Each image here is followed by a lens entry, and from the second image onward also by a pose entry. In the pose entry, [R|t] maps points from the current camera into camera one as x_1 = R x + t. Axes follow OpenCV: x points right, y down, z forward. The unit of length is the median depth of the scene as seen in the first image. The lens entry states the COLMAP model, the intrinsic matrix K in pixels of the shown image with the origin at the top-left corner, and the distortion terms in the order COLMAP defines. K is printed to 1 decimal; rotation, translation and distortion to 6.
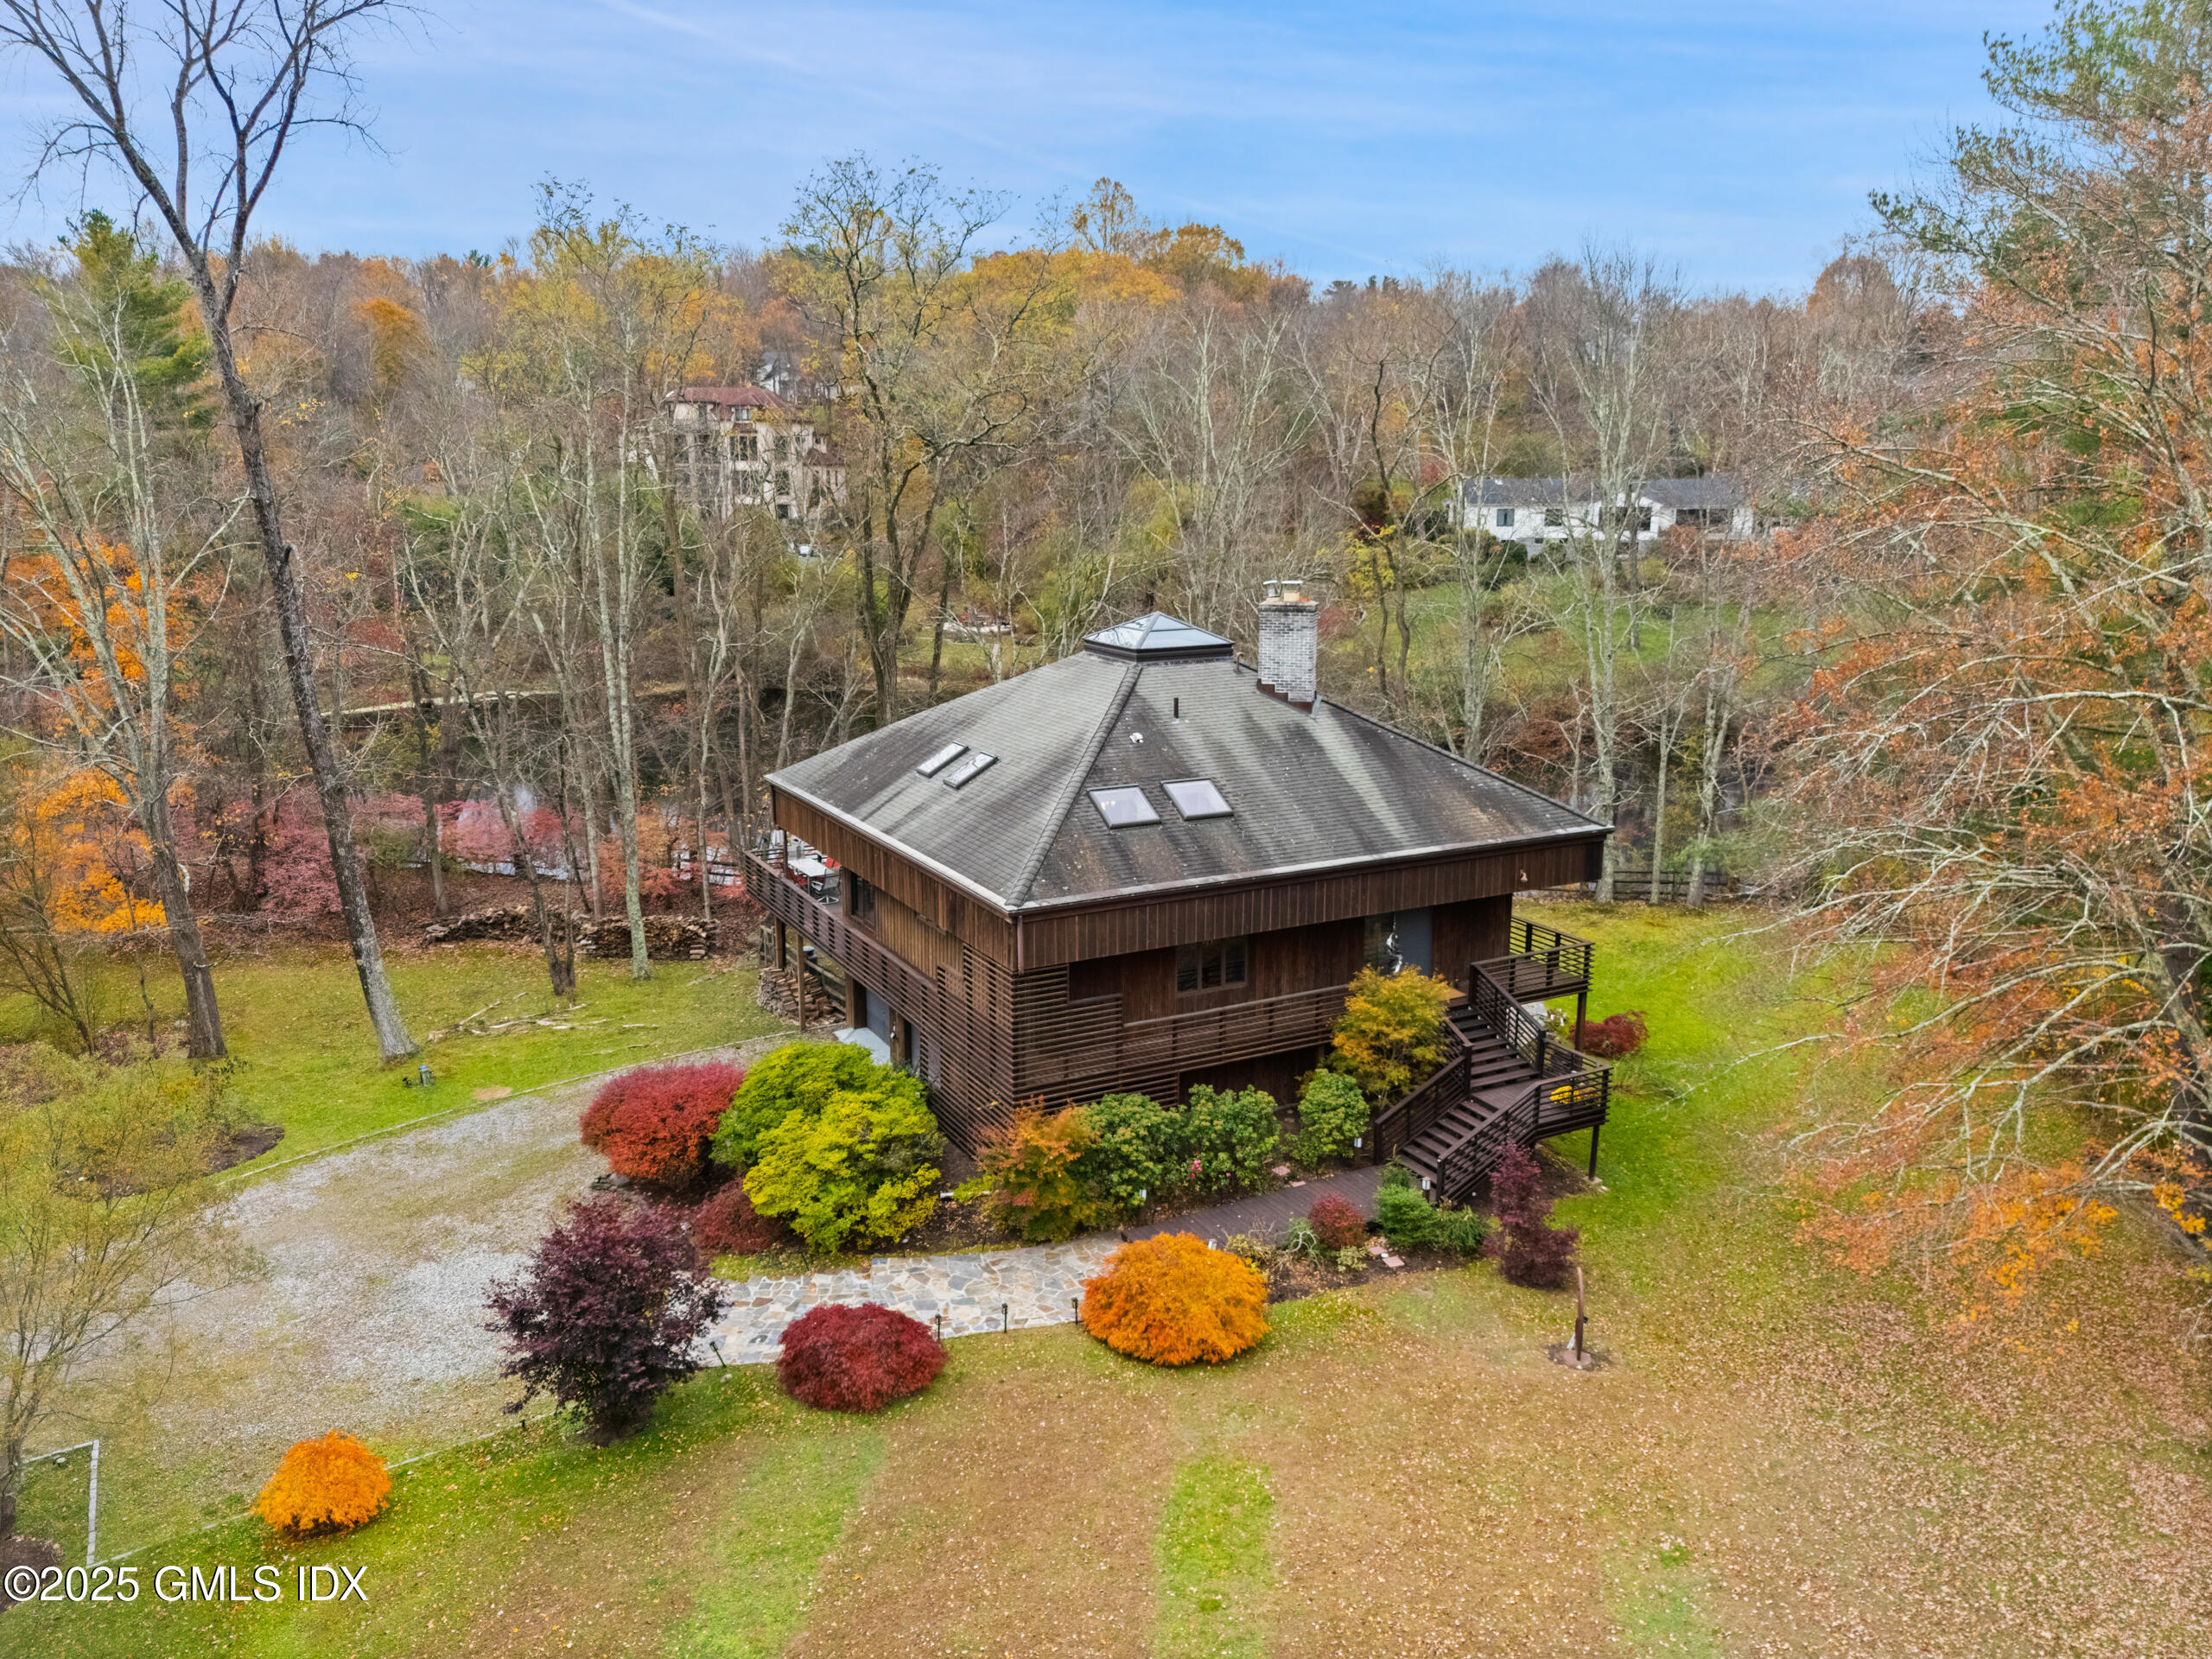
lens RADIAL K [[1623.2, 0, 1095.1], [0, 1623.2, 819.2], [0, 0, 1]] dist [0.117481, -0.219614]
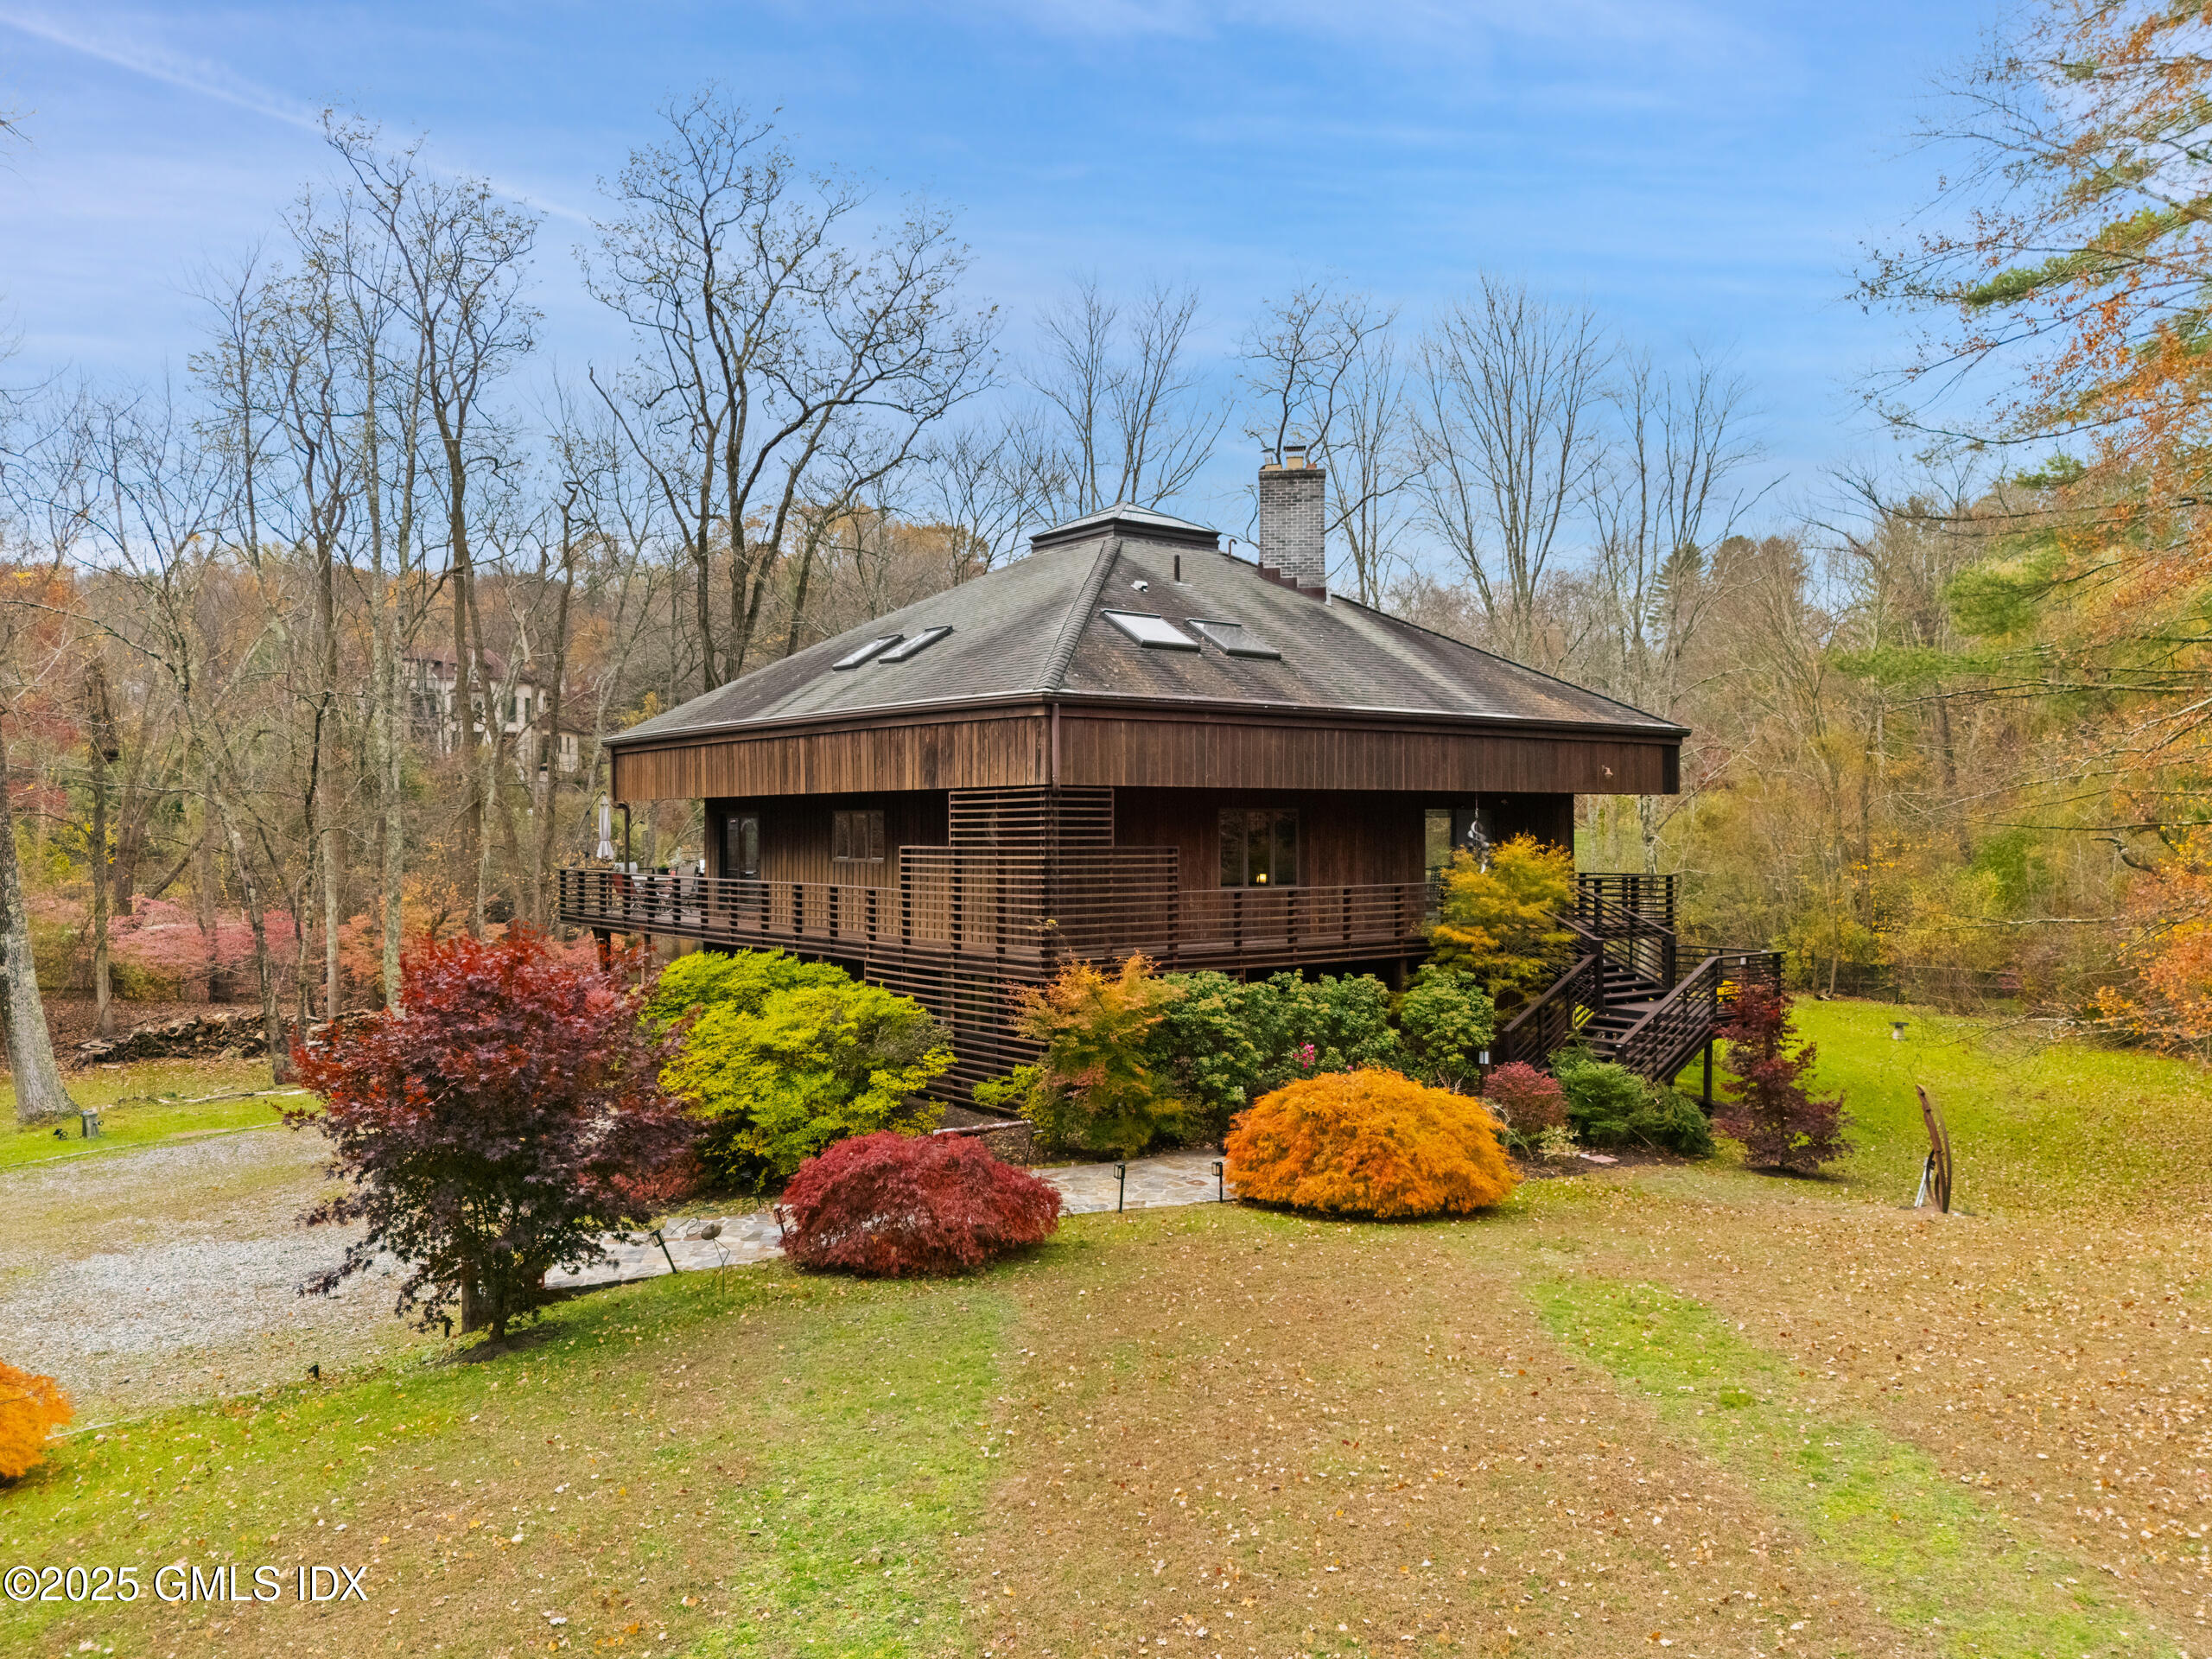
lens RADIAL K [[1623.2, 0, 1095.1], [0, 1623.2, 819.2], [0, 0, 1]] dist [0.117481, -0.219614]
pose [[0.985516, -0.002566, 0.169564, -0.146645], [0.038365, 0.977336, -0.208190, 0.252285], [-0.165187, 0.211680, 0.963278, 0.304275]]
